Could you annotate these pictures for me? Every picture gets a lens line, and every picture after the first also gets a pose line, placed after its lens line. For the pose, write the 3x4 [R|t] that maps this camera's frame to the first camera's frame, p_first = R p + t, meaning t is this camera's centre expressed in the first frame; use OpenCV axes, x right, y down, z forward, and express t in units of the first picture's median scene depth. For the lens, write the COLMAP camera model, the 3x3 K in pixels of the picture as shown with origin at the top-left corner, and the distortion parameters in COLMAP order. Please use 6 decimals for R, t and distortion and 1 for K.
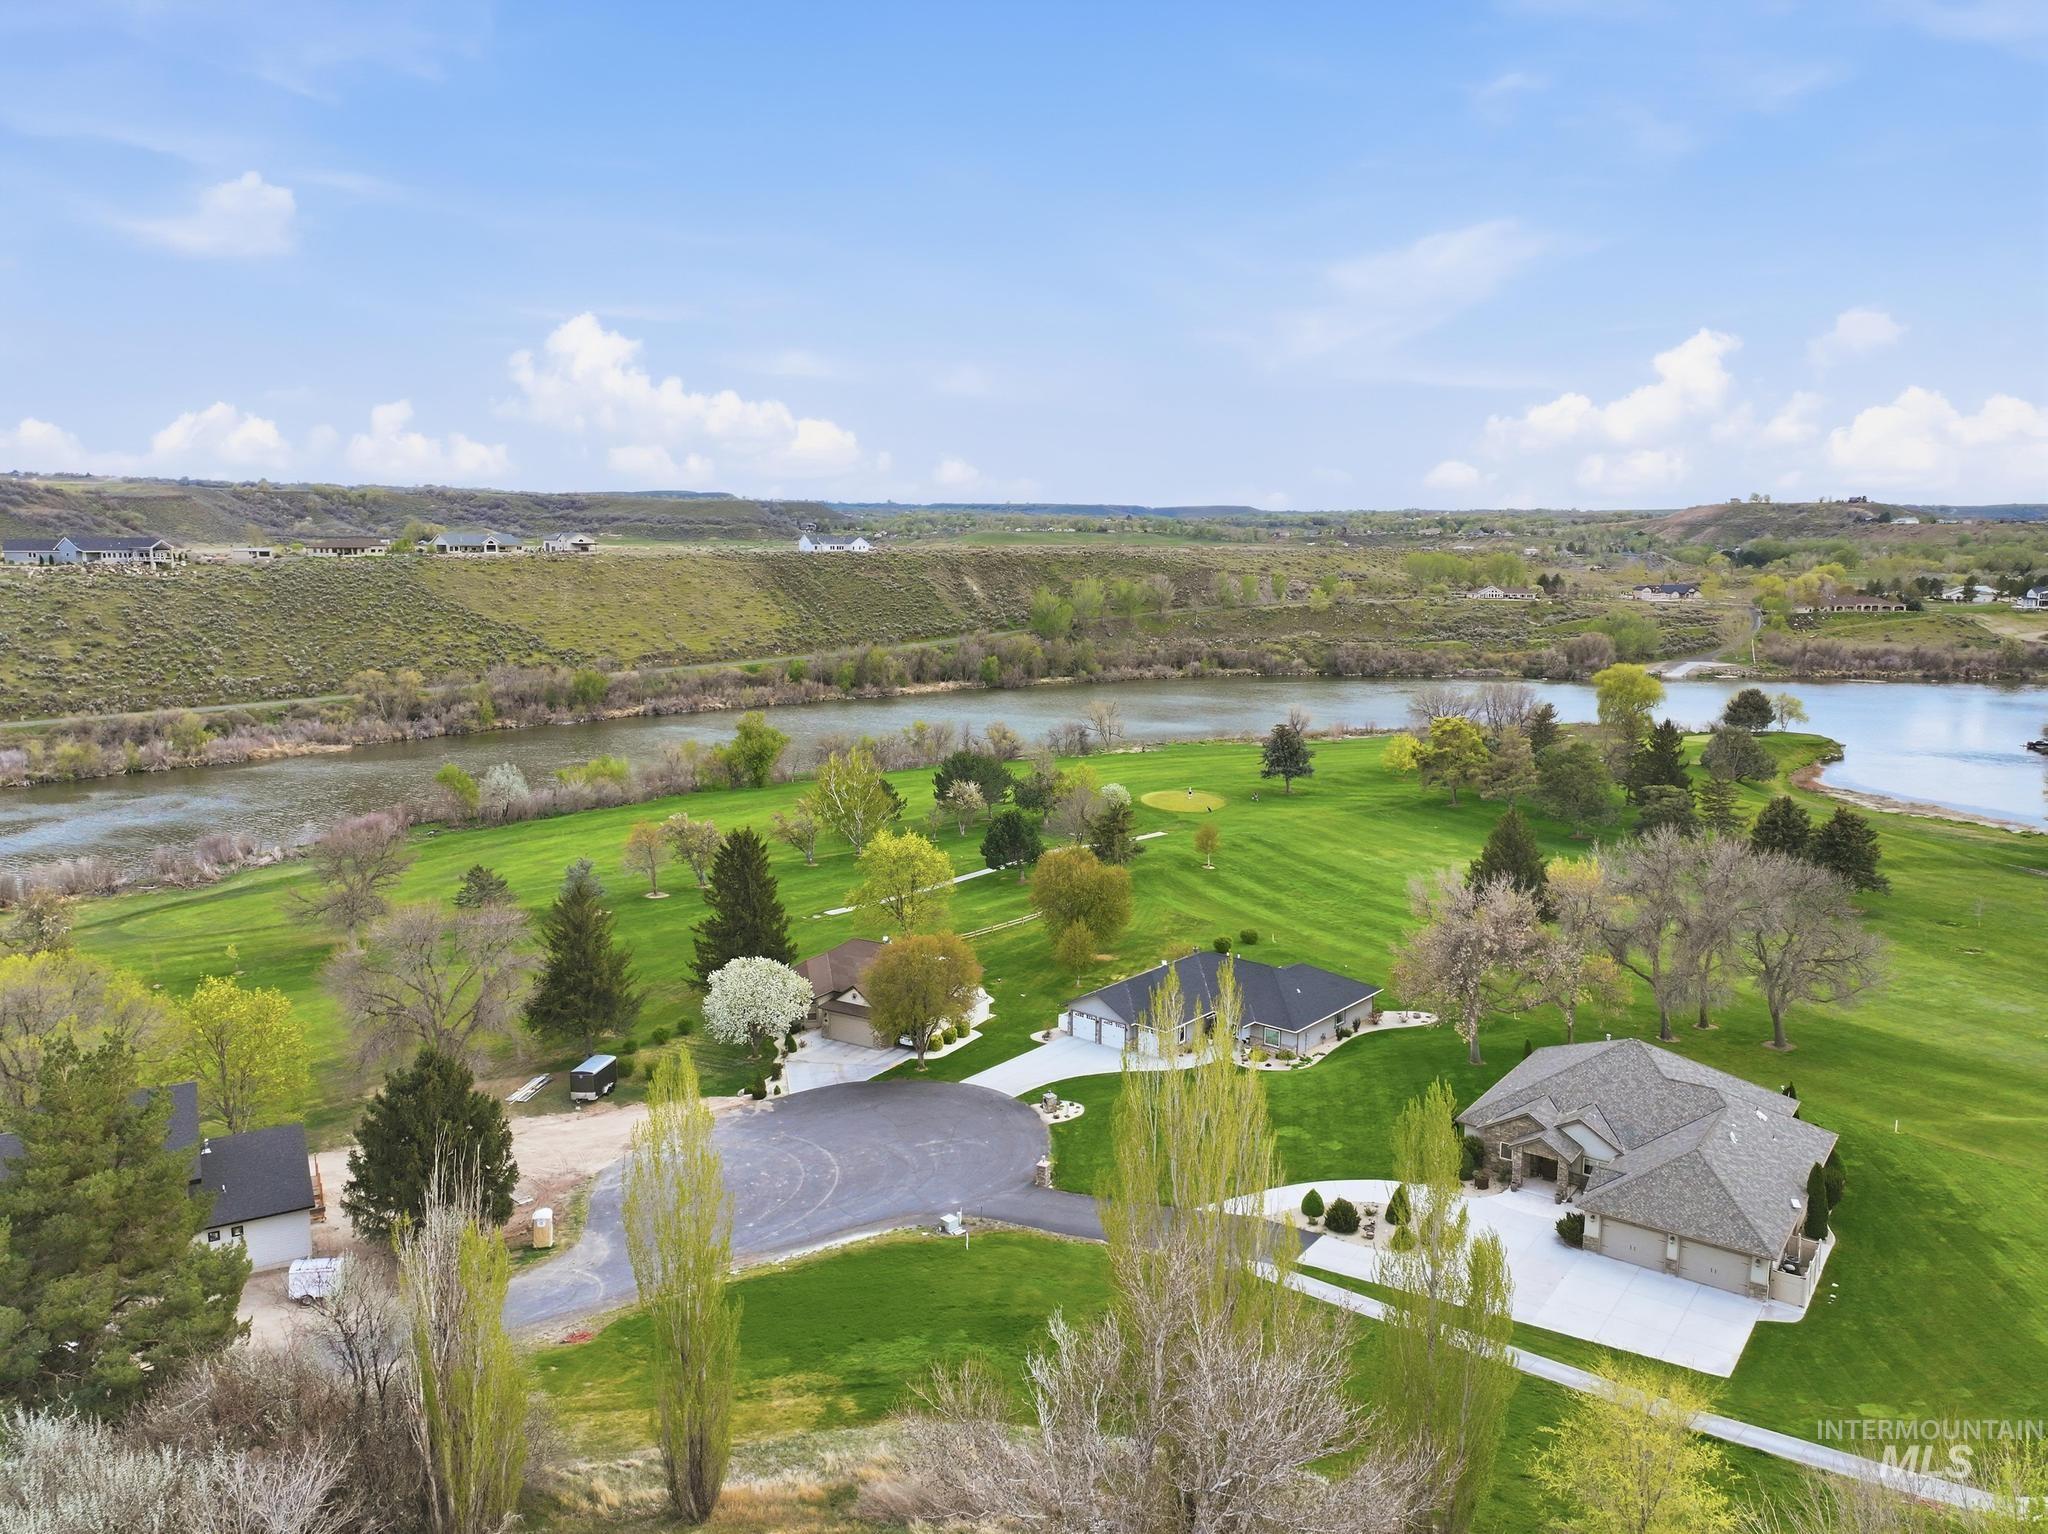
lens RADIAL K [[1434.3, 0, 1037.2], [0, 1434.3, 765.1], [0, 0, 1]] dist [0.001490, 0.008274]
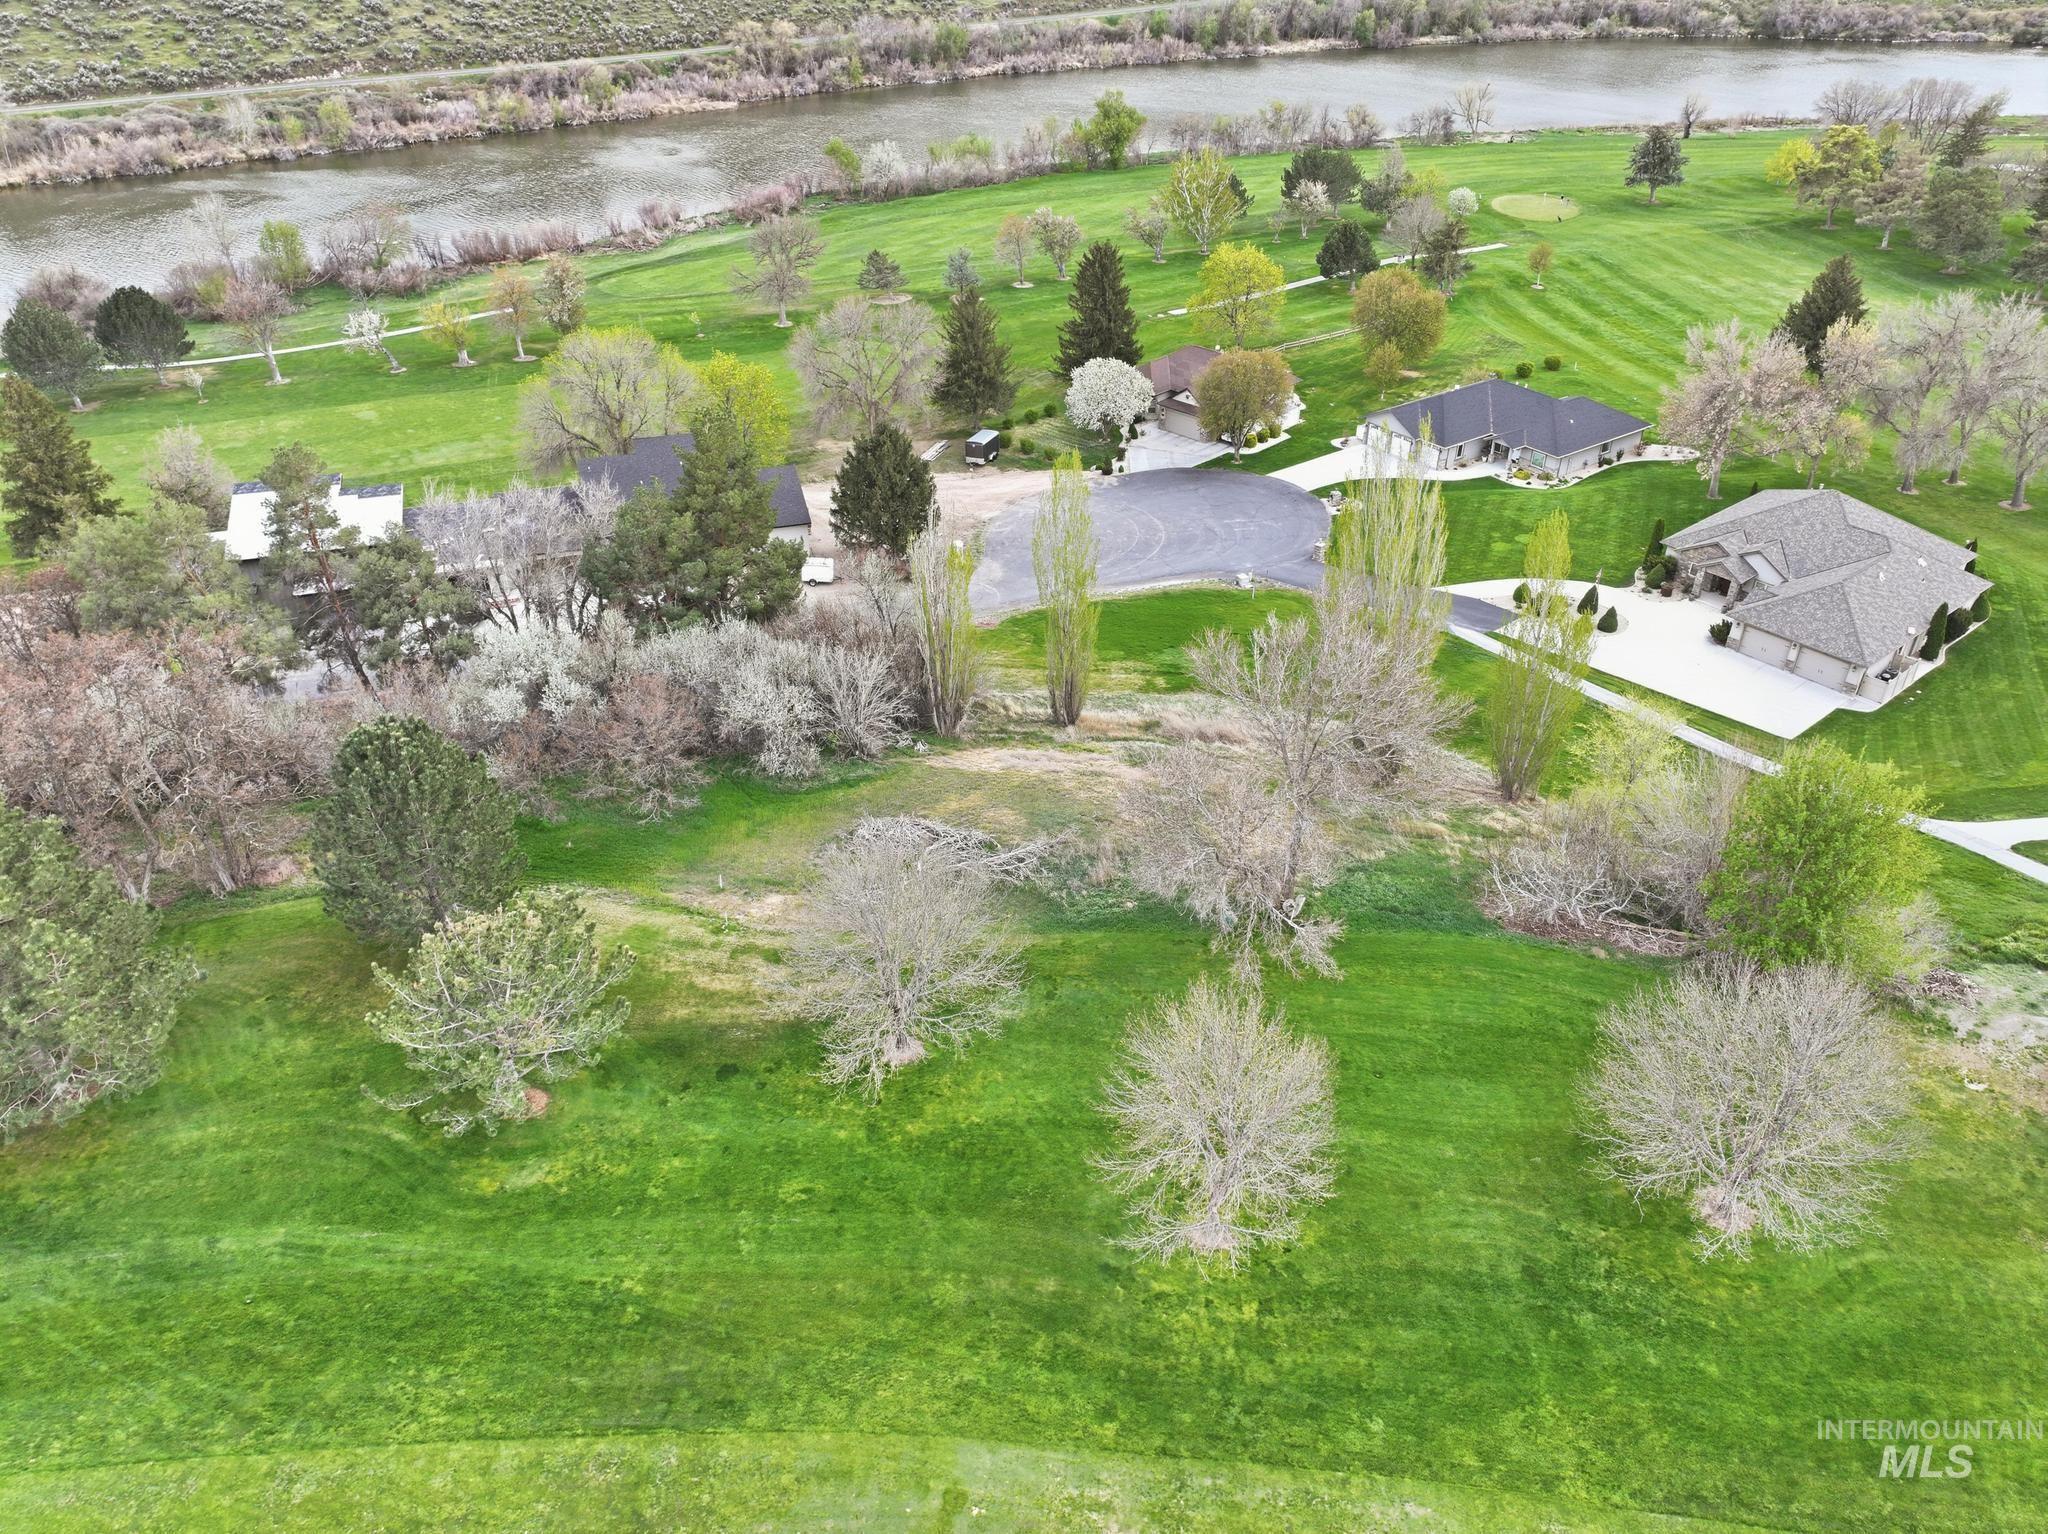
lens RADIAL K [[1434.3, 0, 1037.2], [0, 1434.3, 765.1], [0, 0, 1]] dist [0.001490, 0.008274]
pose [[0.971387, 0.127867, -0.200145, 0.025741], [-0.033081, 0.907332, 0.419112, -0.048925], [0.235188, -0.400499, 0.885600, -0.185350]]
